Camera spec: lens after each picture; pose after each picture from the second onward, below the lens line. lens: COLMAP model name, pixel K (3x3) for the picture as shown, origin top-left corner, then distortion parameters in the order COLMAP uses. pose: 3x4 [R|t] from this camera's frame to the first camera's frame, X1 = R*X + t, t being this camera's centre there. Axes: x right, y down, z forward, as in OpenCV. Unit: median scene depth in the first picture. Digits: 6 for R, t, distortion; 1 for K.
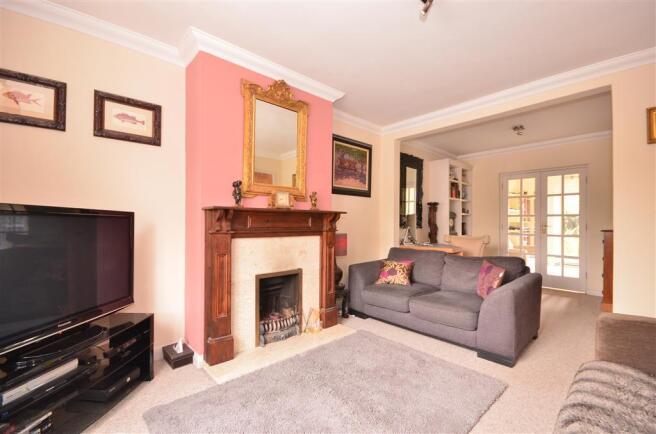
lens RADIAL K [[281.7, 0, 328.0], [0, 281.7, 217.0], [0, 0, 1]] dist [-0.002420, -0.000424]
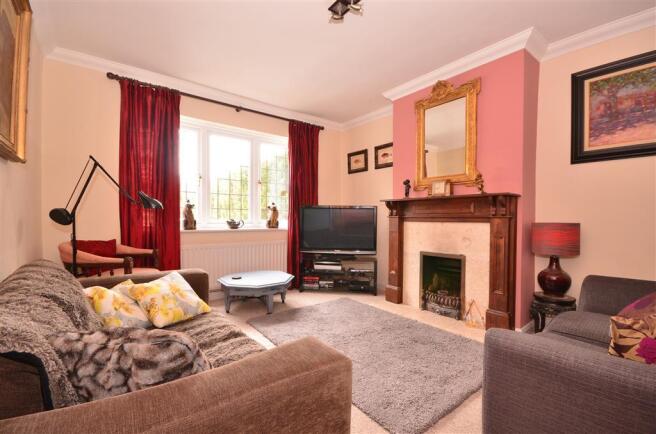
lens RADIAL K [[283.7, 0, 328.6], [0, 283.7, 220.3], [0, 0, 1]] dist [-0.000361, -0.000116]
pose [[-0.058175, -0.002667, -0.998303, 0.970476], [0.006795, 0.999972, -0.003068, 0.064090], [0.998283, -0.006961, -0.058155, 0.623046]]
